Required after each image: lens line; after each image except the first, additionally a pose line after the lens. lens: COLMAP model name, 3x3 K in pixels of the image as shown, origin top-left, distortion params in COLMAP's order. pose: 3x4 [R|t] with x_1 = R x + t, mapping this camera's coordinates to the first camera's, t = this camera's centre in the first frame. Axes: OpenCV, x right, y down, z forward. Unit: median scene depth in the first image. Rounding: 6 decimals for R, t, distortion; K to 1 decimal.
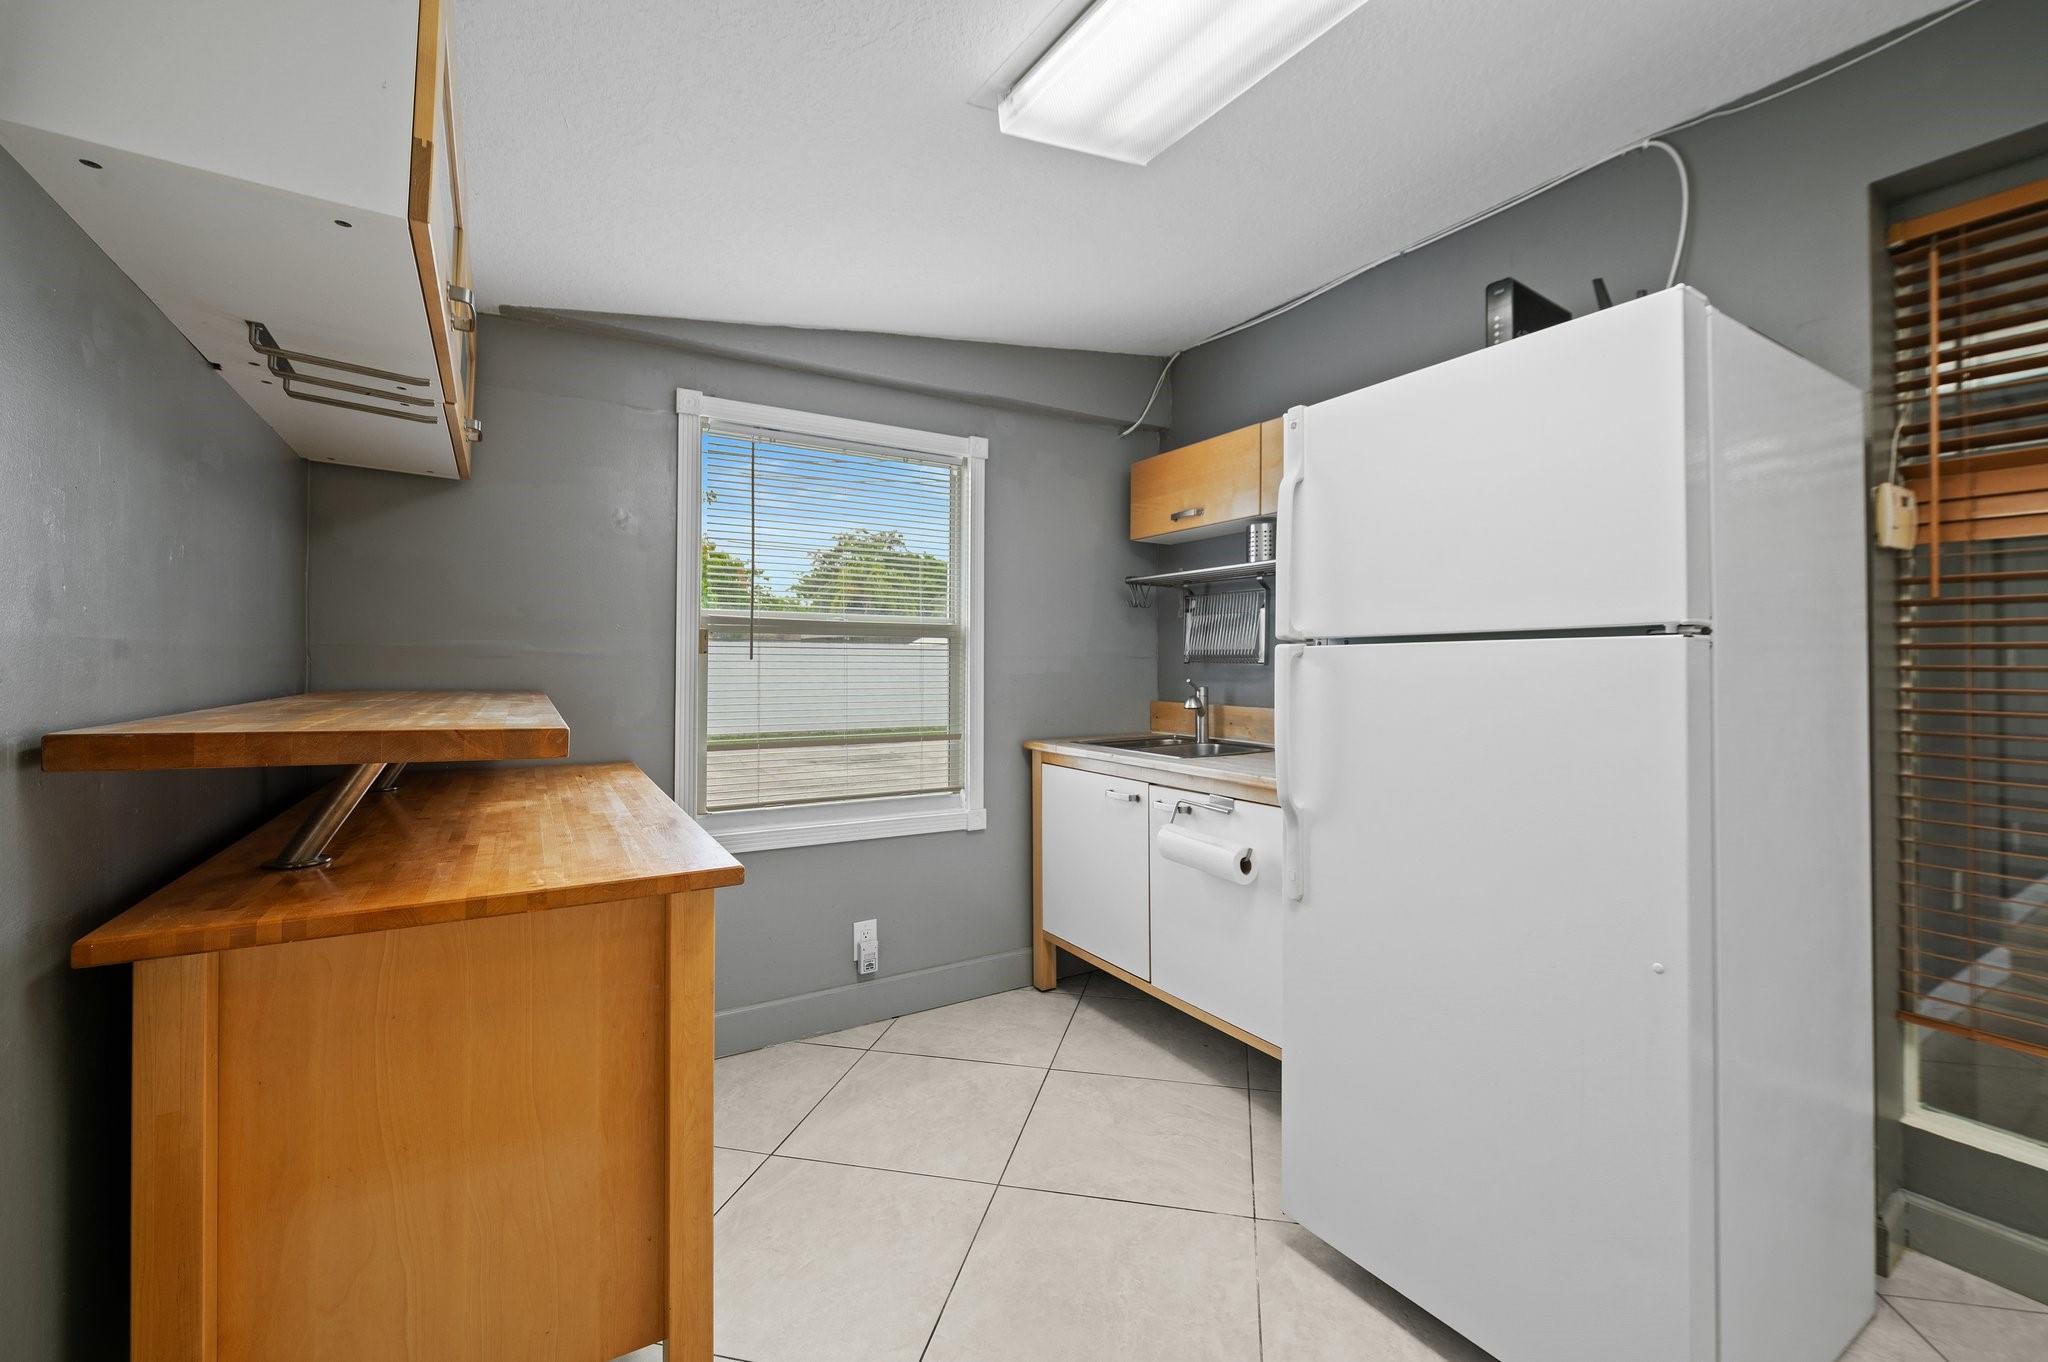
lens RADIAL K [[865.7, 0, 1024.4], [0, 865.7, 670.4], [0, 0, 1]] dist [-0.000239, -0.000062]
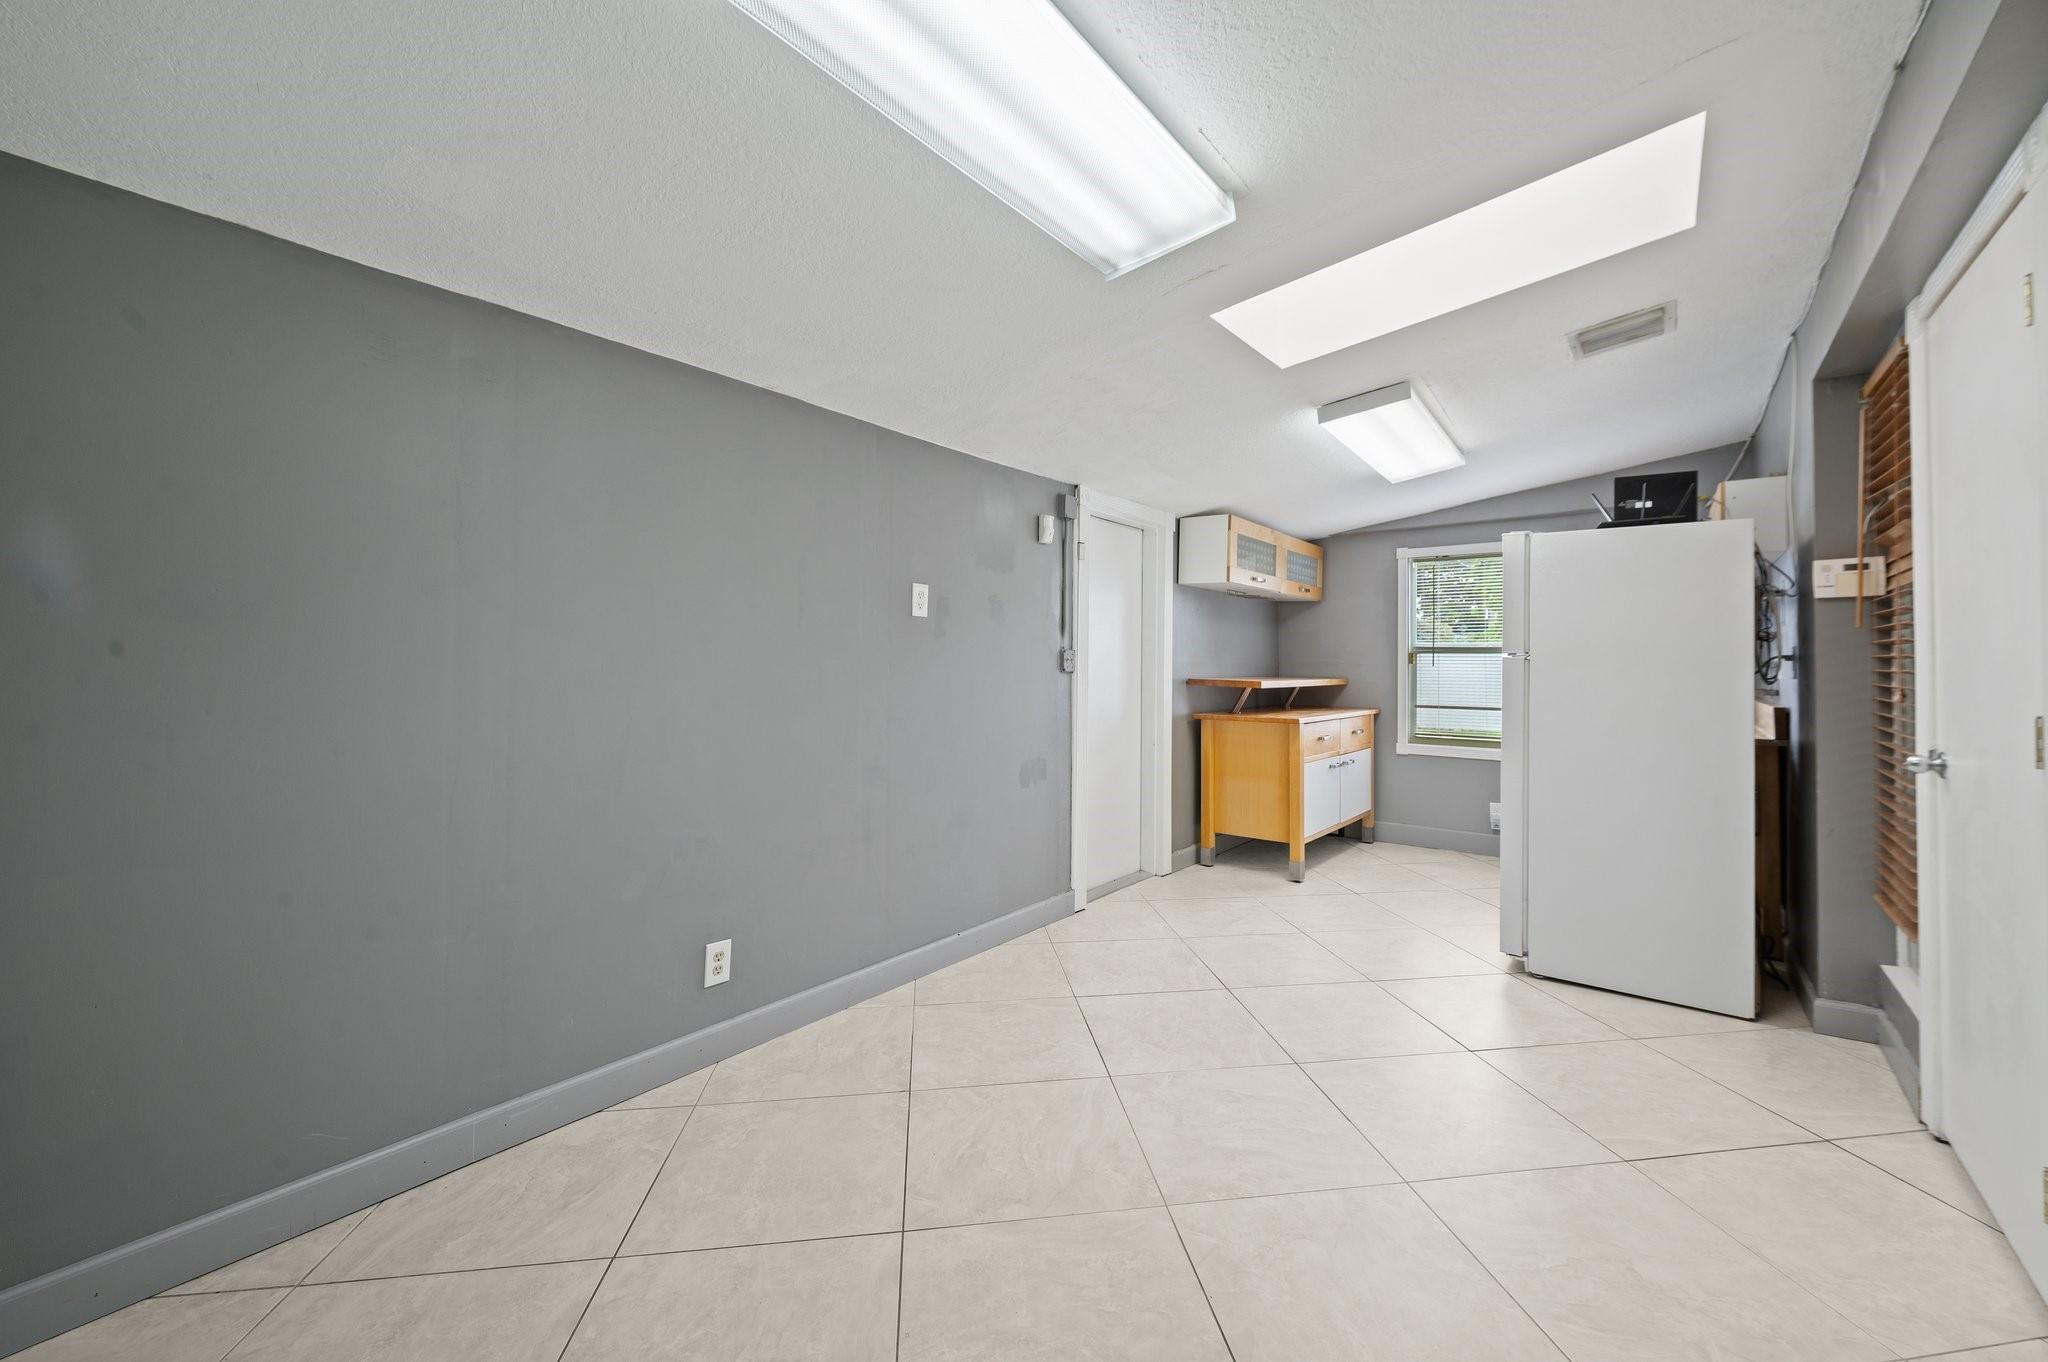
lens RADIAL K [[825.7, 0, 1028.3], [0, 825.7, 666.3], [0, 0, 1]] dist [0.000036, -0.000174]
pose [[0.359164, -0.011440, -0.933204, 1.524646], [-0.005552, 0.999881, -0.014394, 0.035812], [0.933258, 0.010351, 0.359058, -0.843760]]
